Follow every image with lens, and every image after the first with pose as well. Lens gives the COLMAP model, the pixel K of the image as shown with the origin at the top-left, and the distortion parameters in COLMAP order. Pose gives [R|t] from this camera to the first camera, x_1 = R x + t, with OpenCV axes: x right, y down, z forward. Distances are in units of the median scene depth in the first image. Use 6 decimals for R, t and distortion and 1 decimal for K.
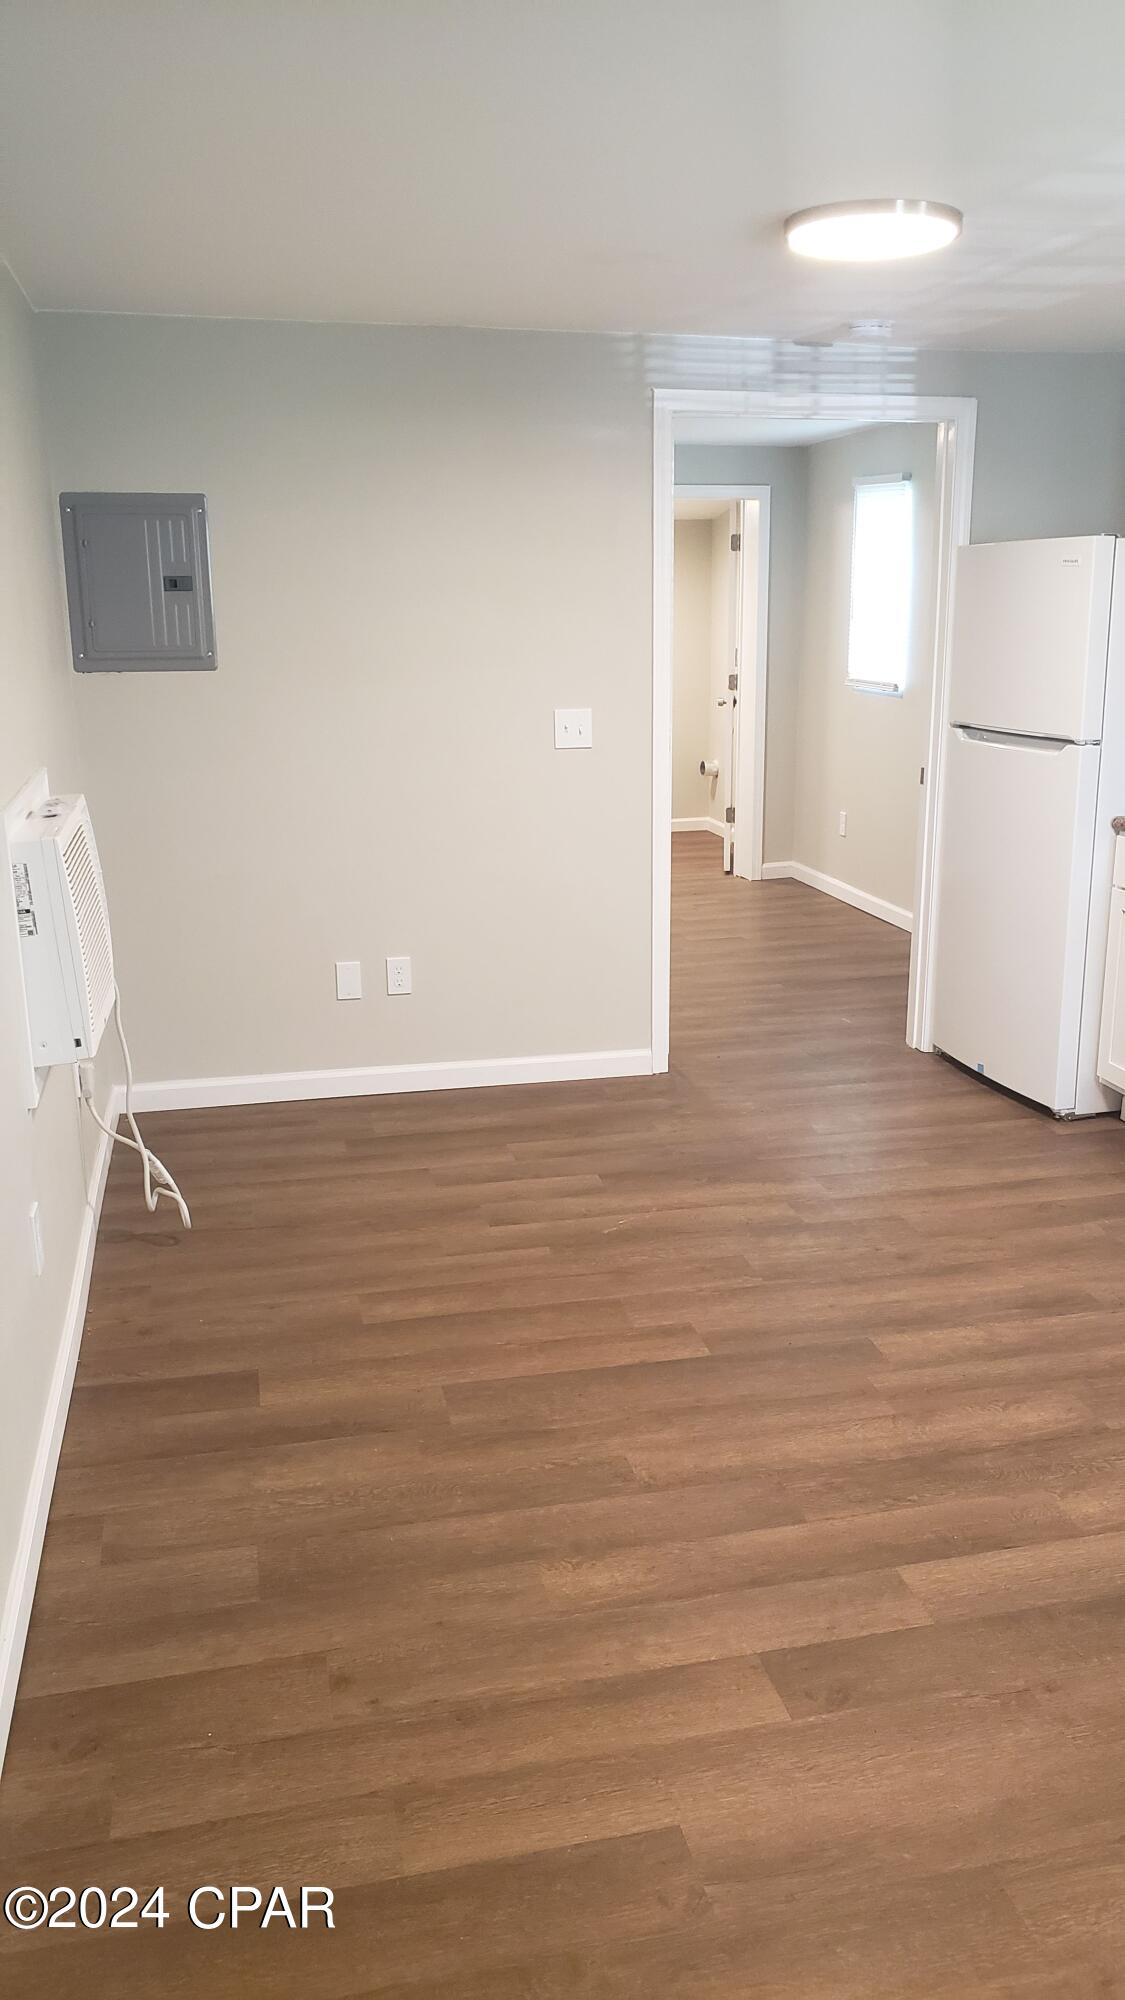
lens RADIAL K [[1530.8, 0, 564.5], [0, 1530.8, 949.7], [0, 0, 1]] dist [0.099827, -0.289331]
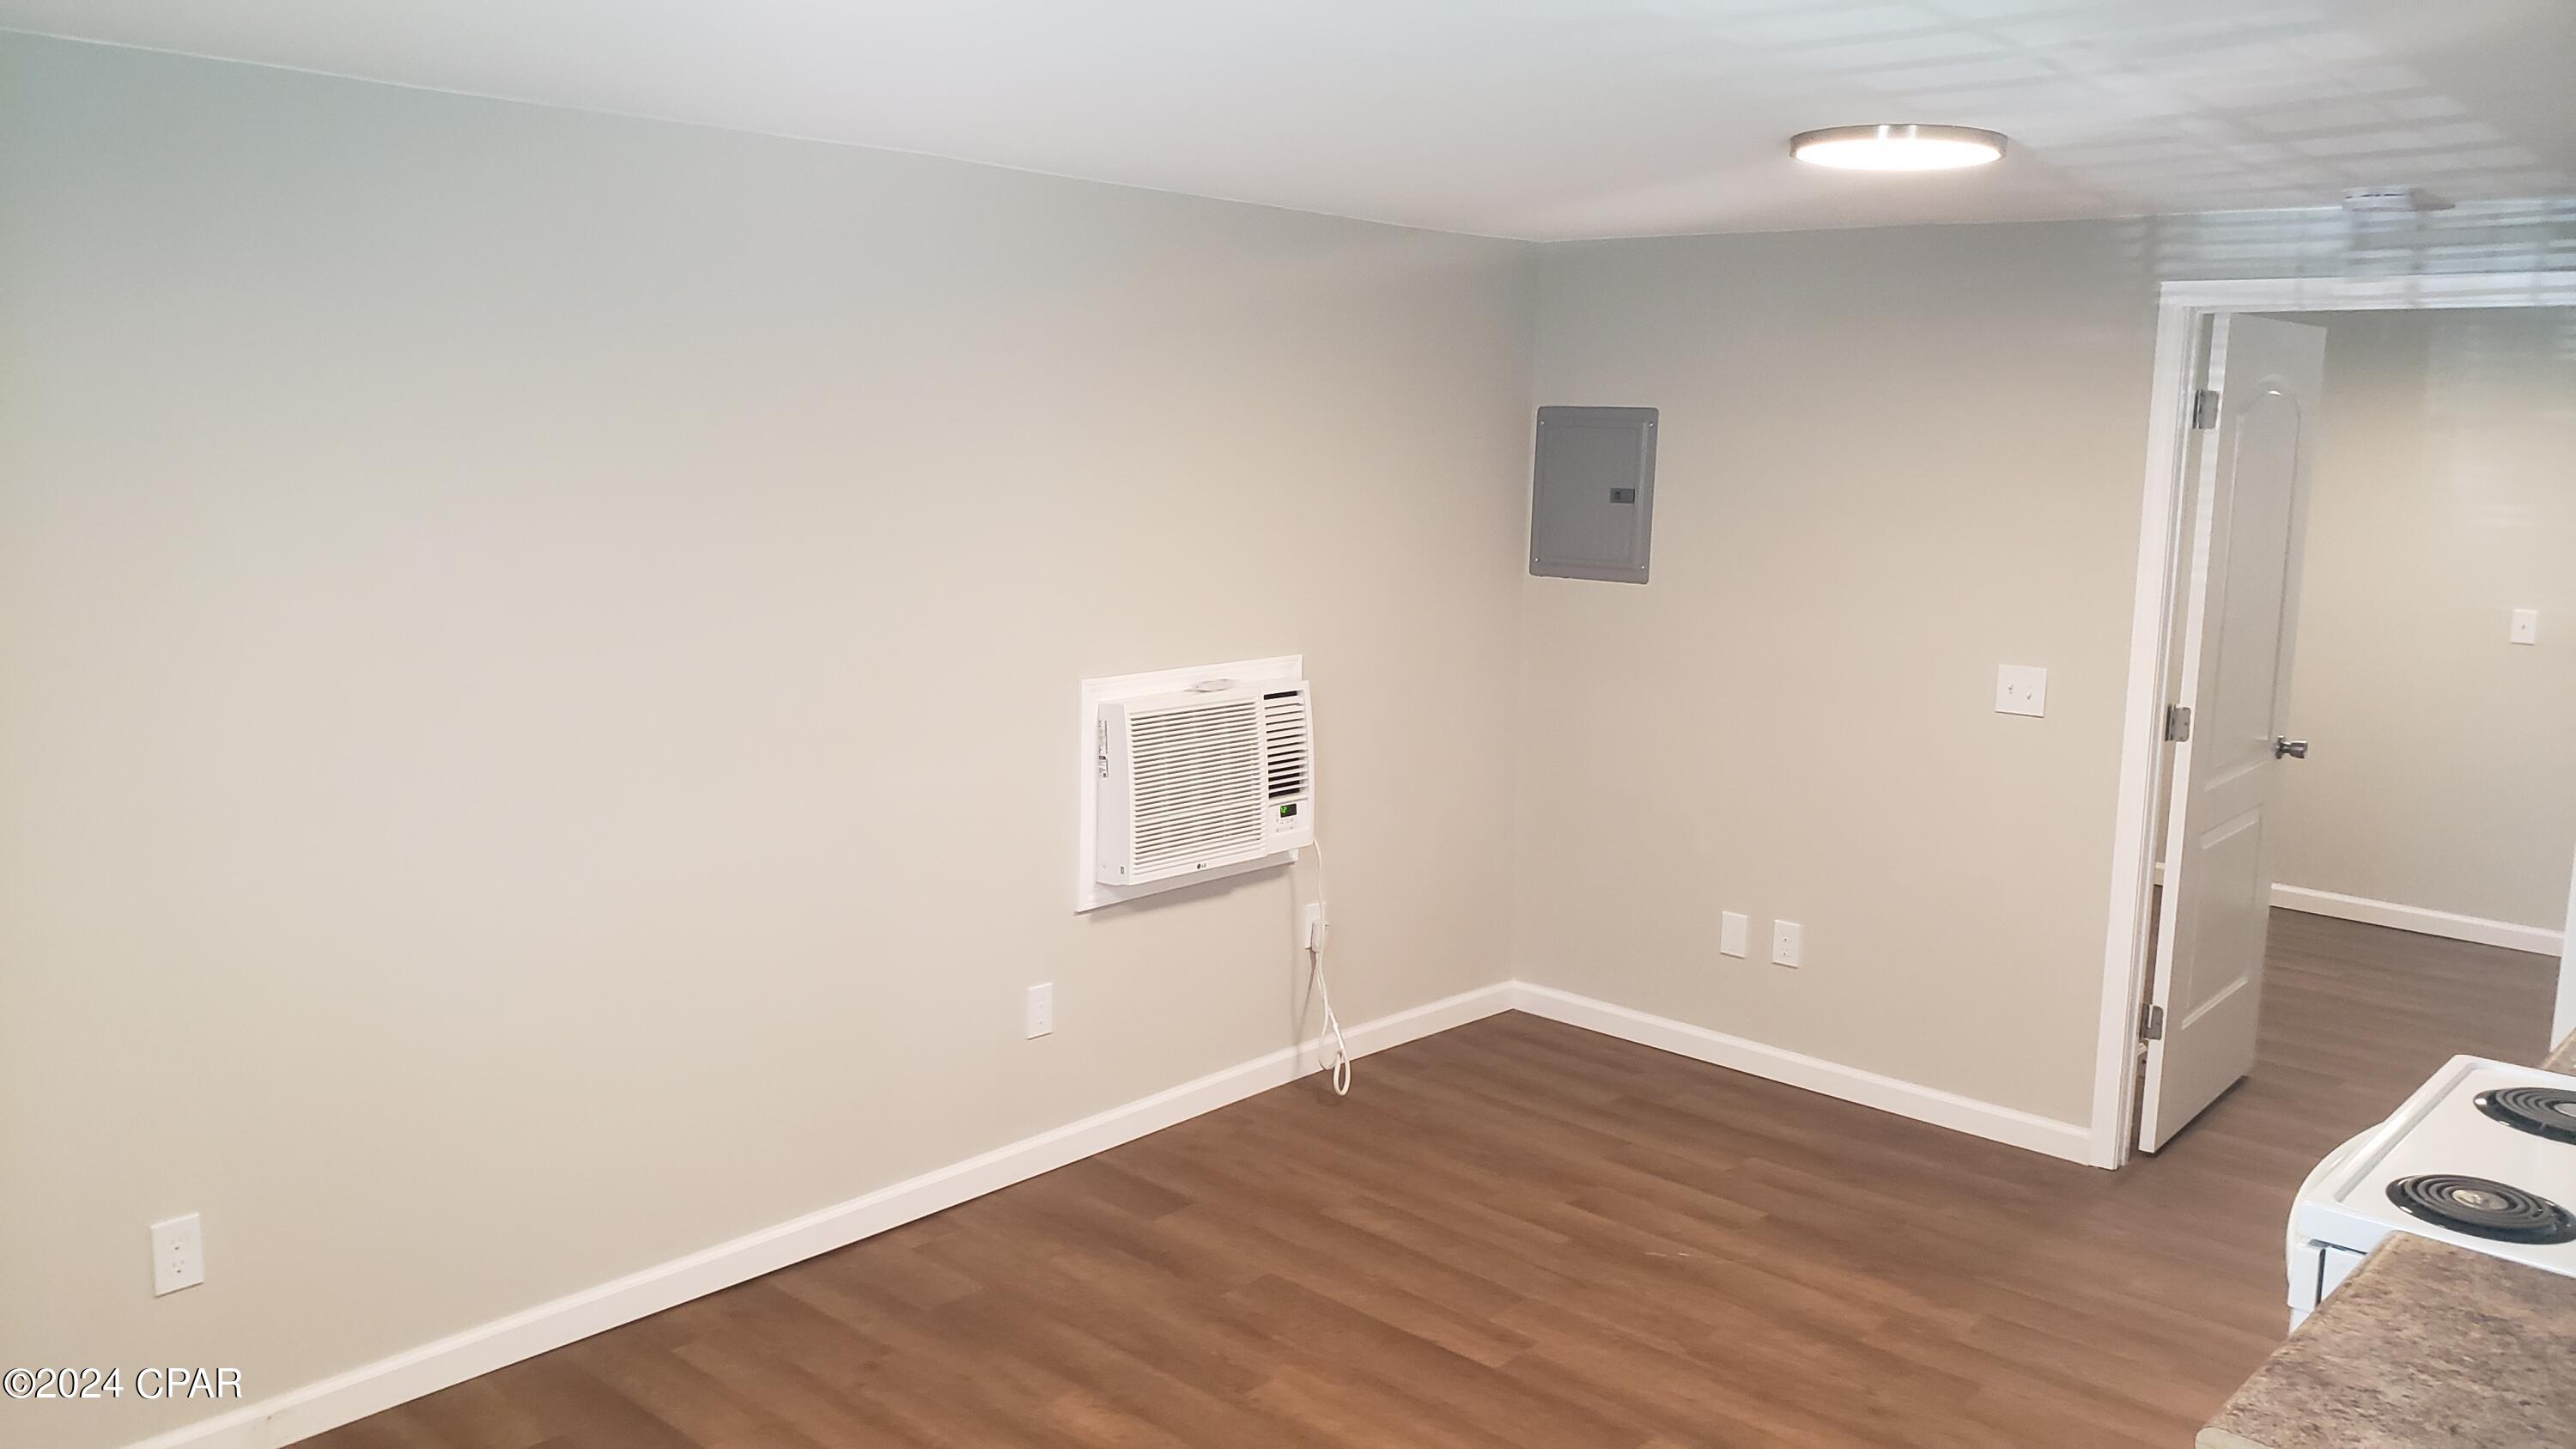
lens RADIAL K [[1954.7, 0, 1288.9], [0, 1954.7, 642.9], [0, 0, 1]] dist [0.026875, -0.001900]
pose [[0.577464, 0.113976, -0.808421, 0.660283], [-0.210581, 0.977495, -0.012608, -0.083605], [0.788791, 0.177519, 0.588470, 0.104880]]
